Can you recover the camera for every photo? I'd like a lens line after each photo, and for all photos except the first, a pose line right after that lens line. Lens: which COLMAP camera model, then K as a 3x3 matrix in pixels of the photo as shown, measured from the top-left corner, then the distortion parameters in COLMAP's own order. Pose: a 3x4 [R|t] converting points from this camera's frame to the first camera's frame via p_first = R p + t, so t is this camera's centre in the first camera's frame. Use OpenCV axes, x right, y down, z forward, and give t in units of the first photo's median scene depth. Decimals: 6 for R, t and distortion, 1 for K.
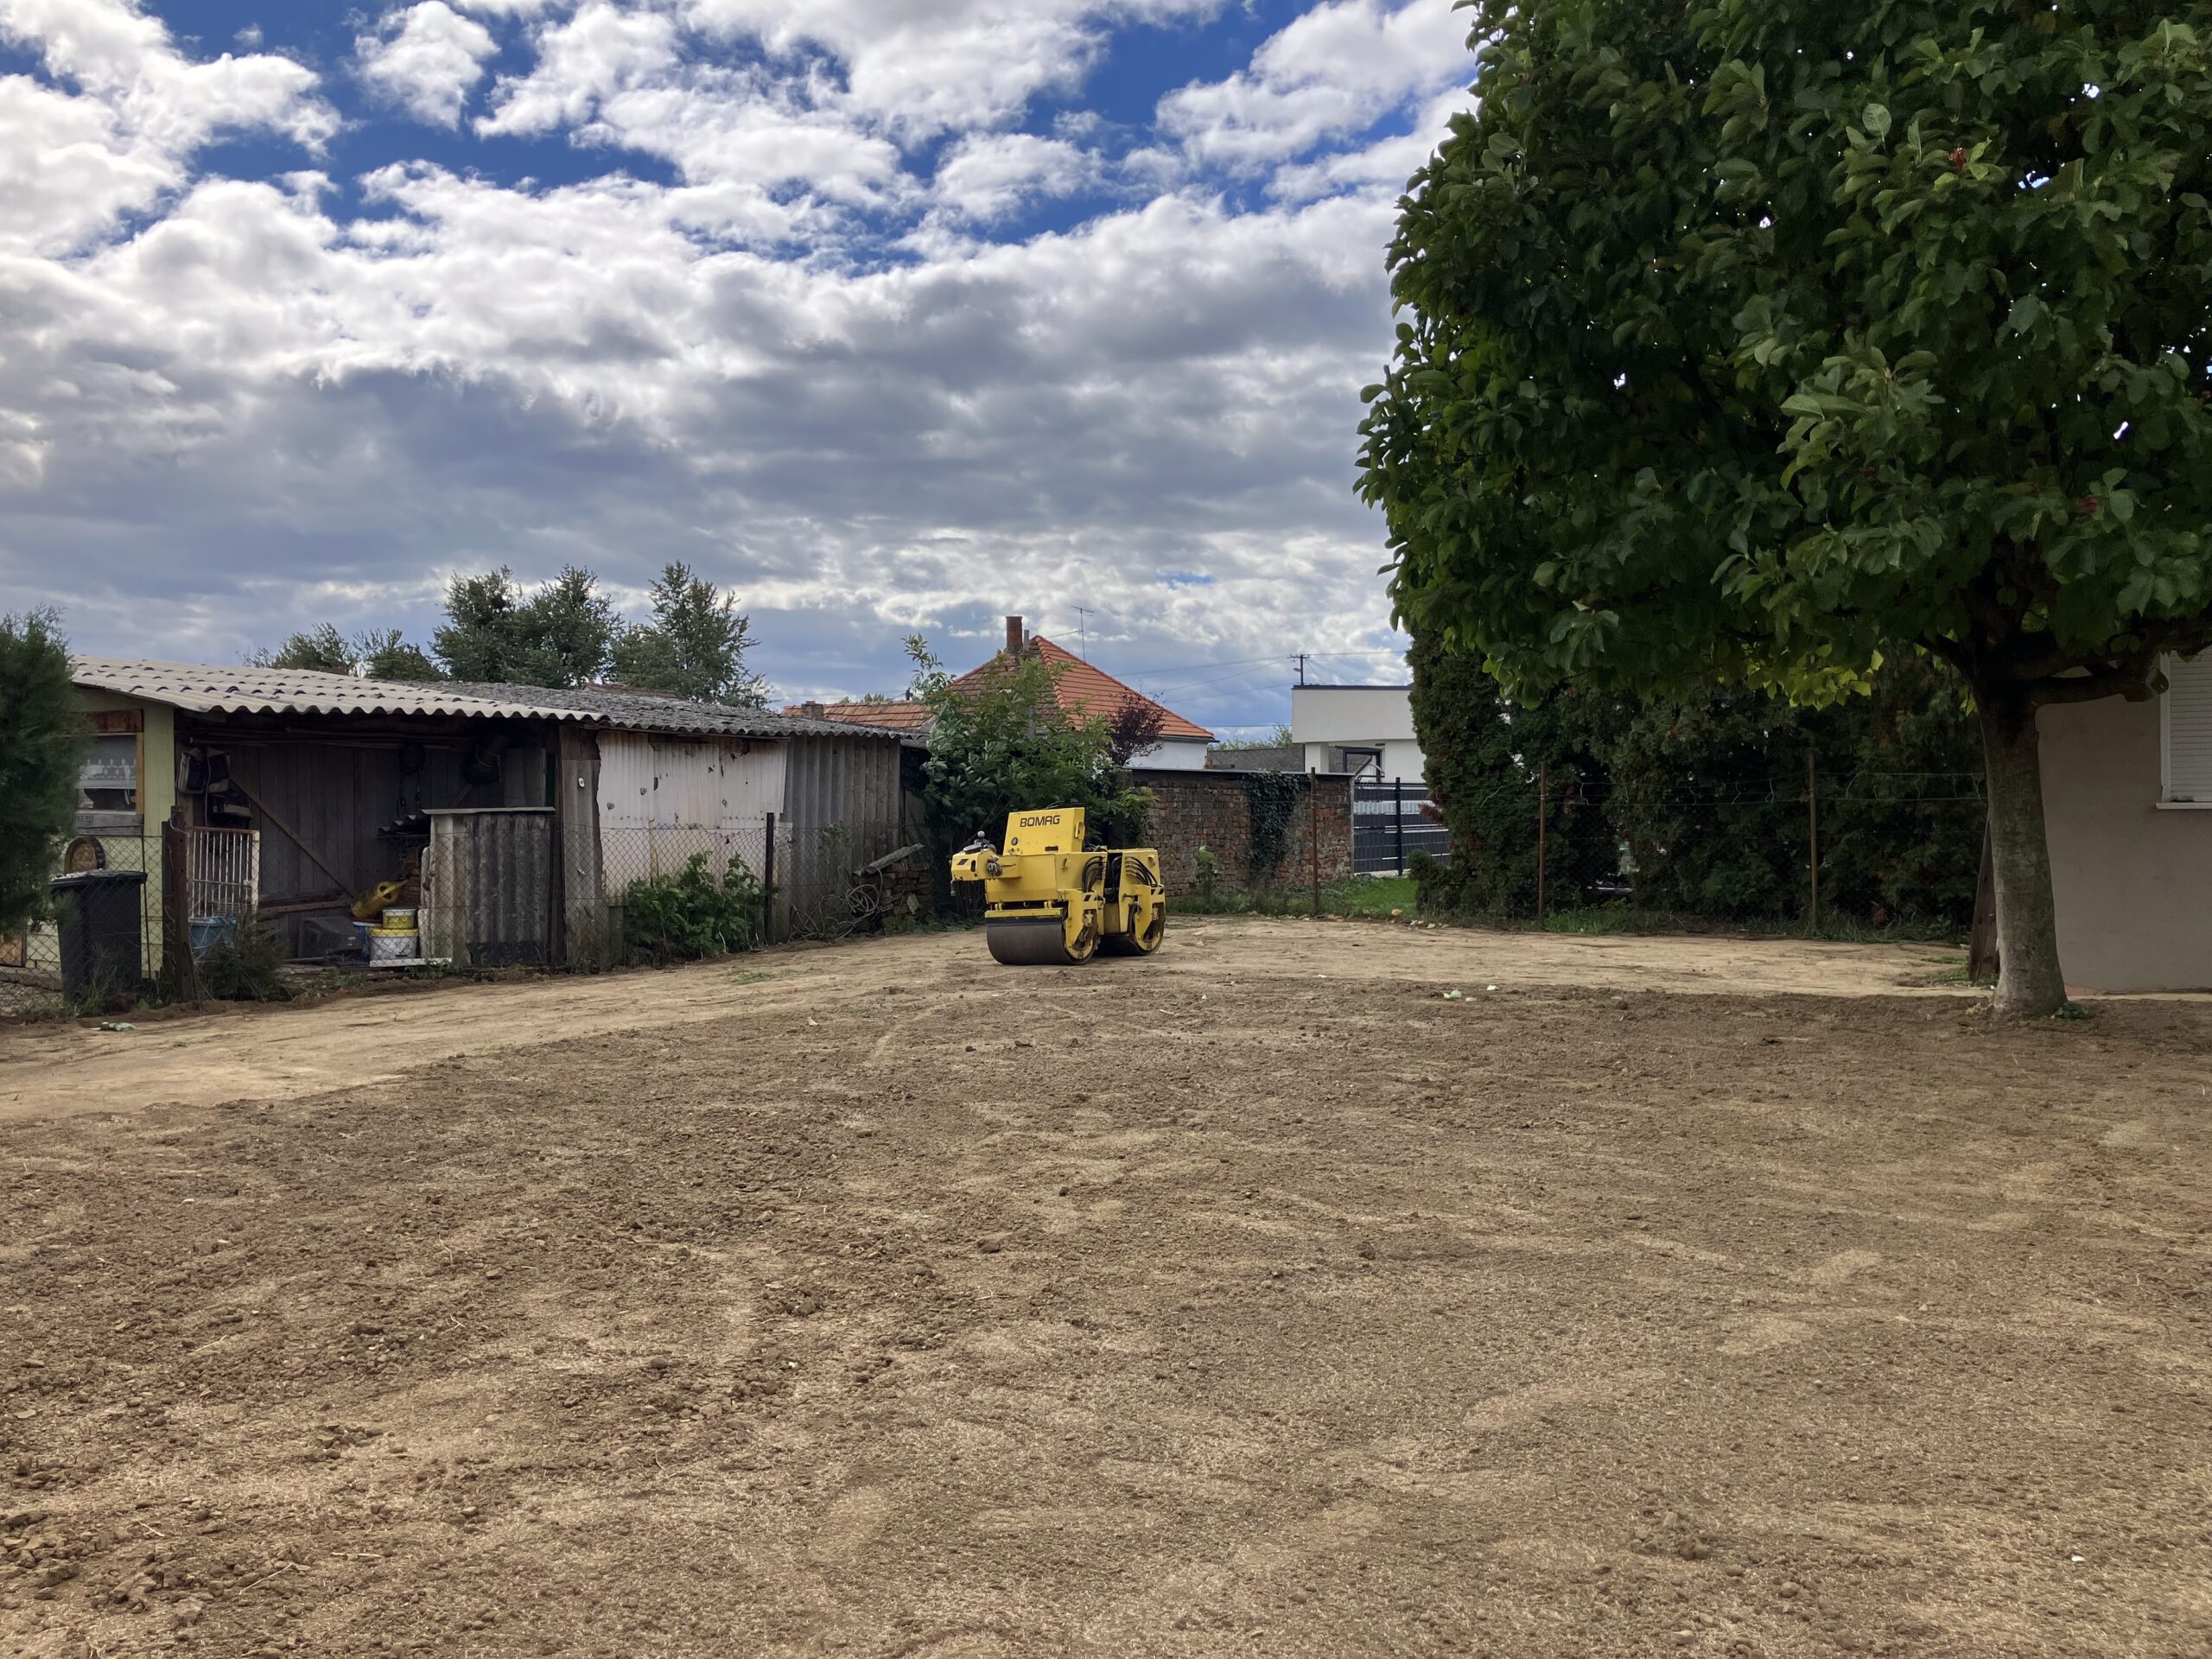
lens RADIAL K [[1798.7, 0, 1106.0], [0, 1798.7, 829.5], [0, 0, 1]] dist [-0.003963, -0.002782]
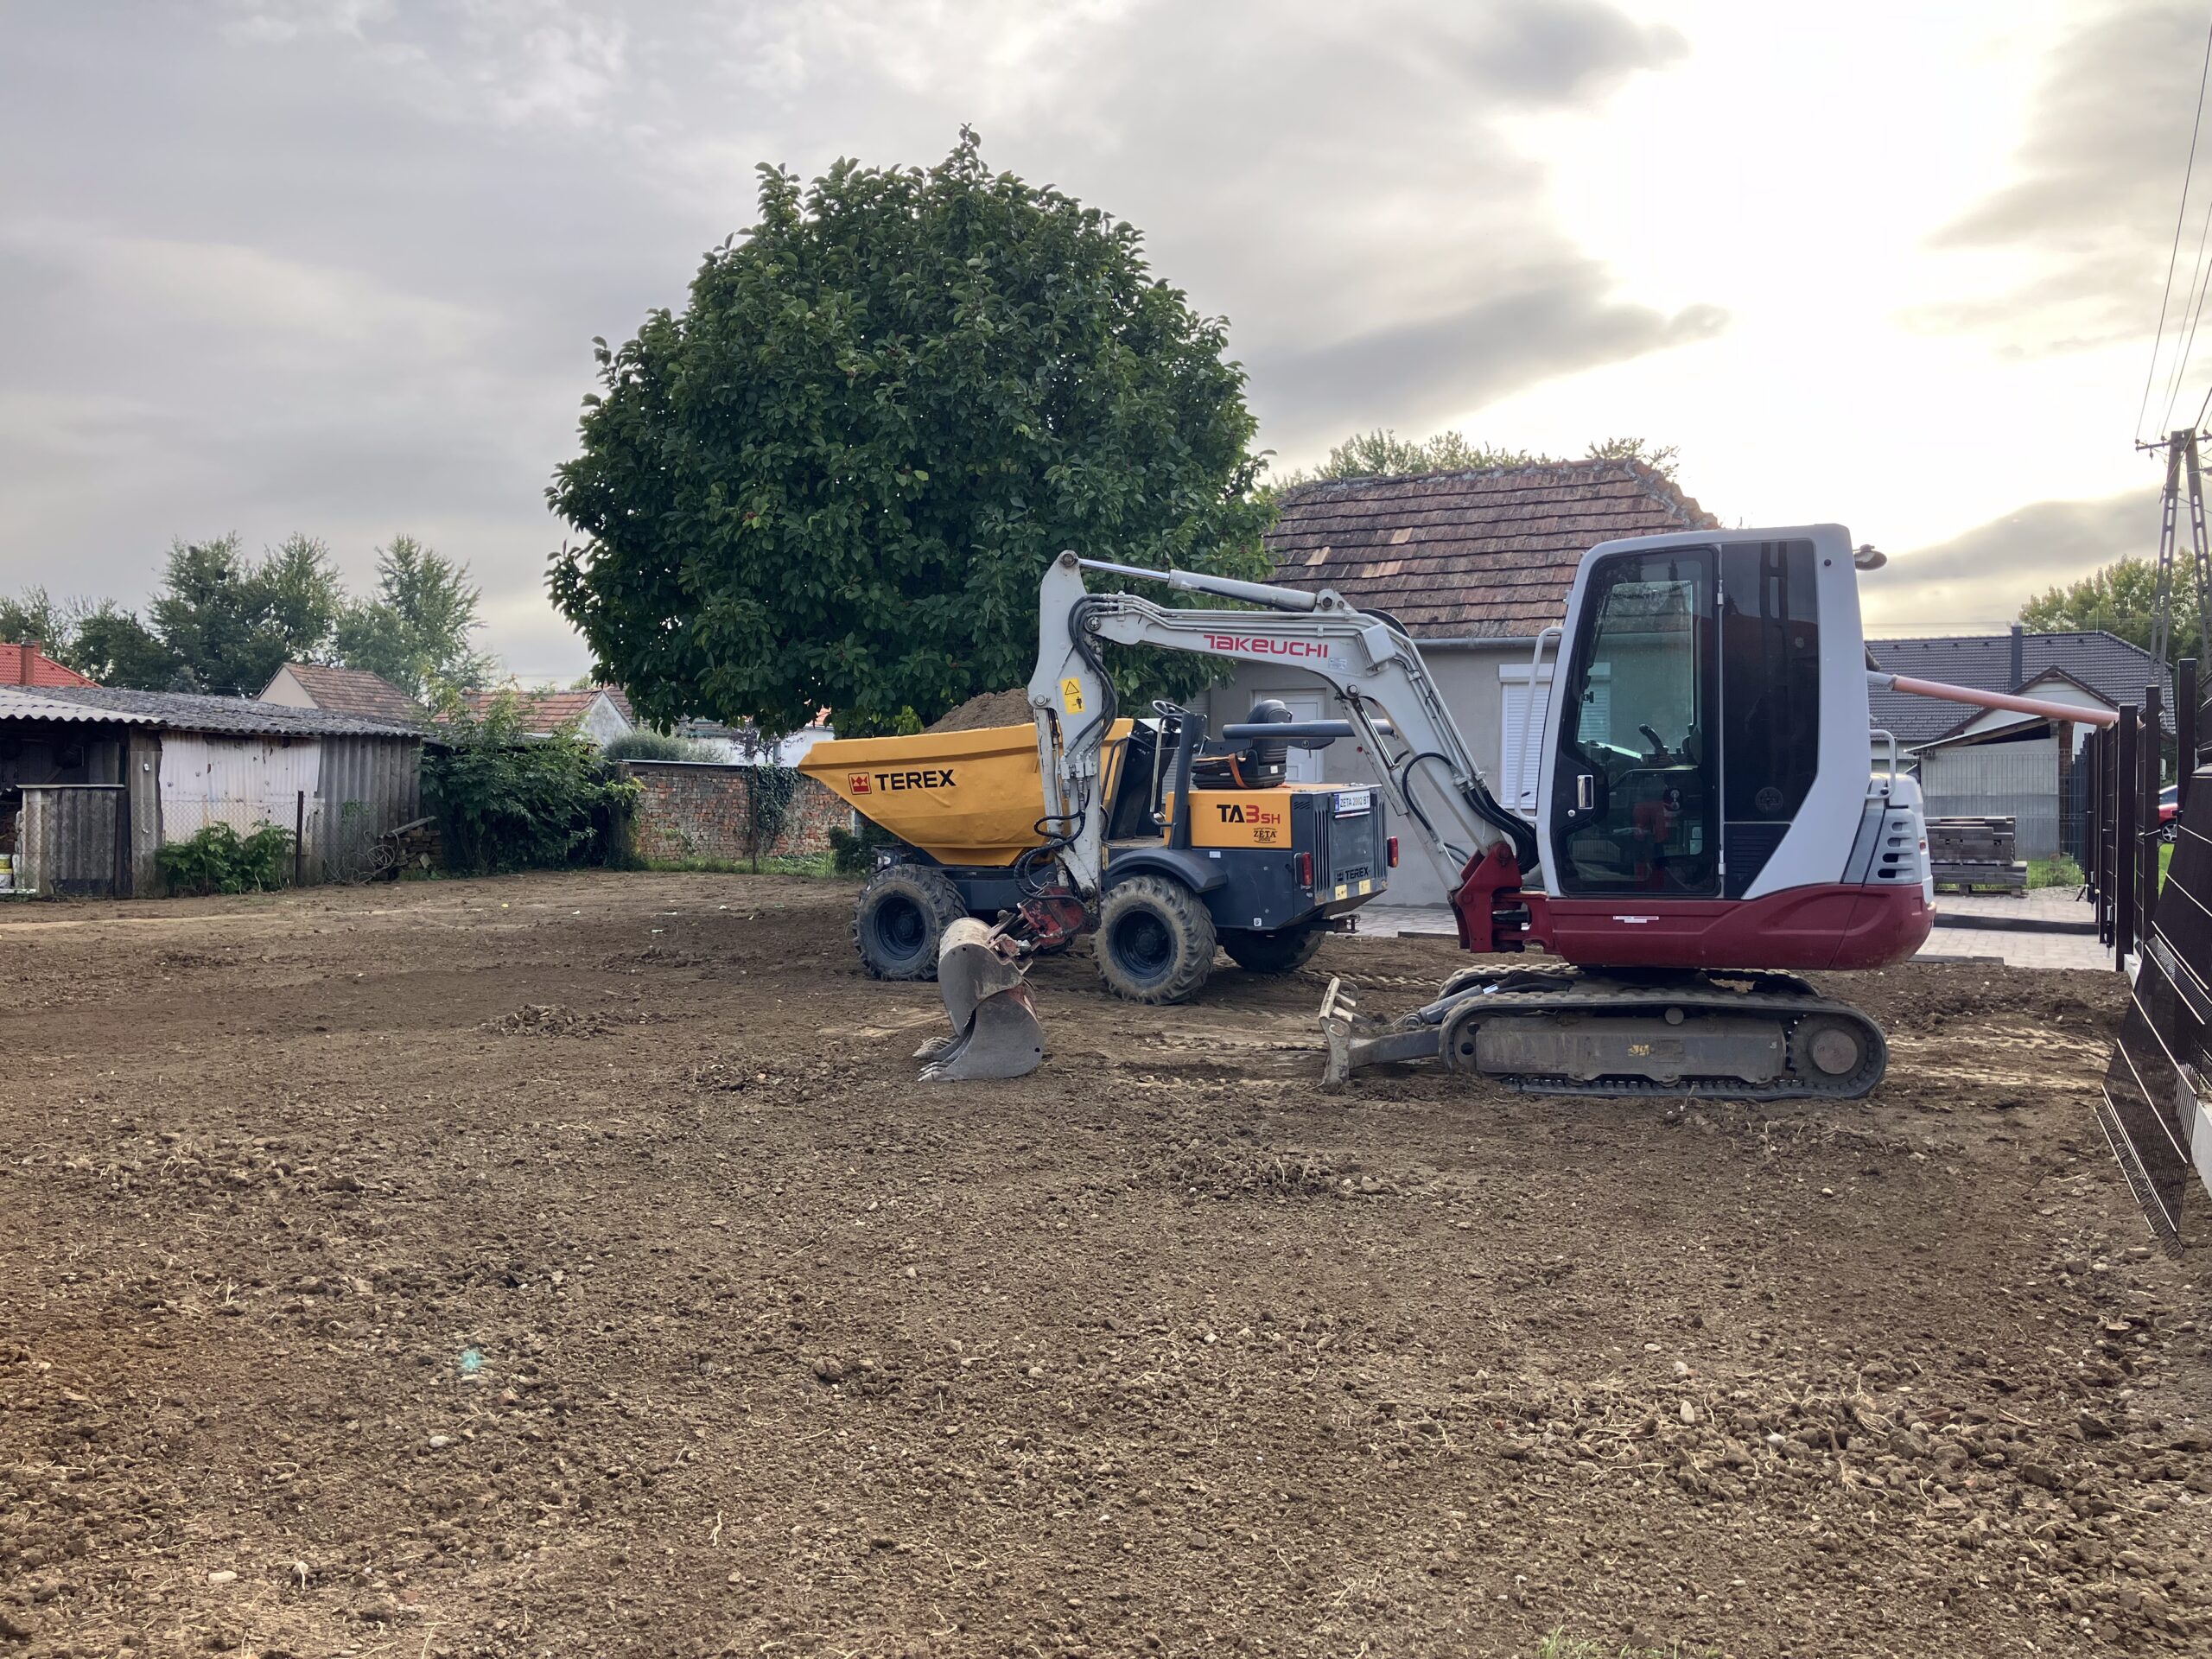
lens RADIAL K [[1799.4, 0, 1080.2], [0, 1799.4, 827.1], [0, 0, 1]] dist [0.118865, -0.219954]
pose [[0.994408, 0.014939, 0.104548, 0.281470], [-0.015866, 0.999842, 0.008035, -0.002370], [-0.104411, -0.009648, 0.994487, -0.486988]]
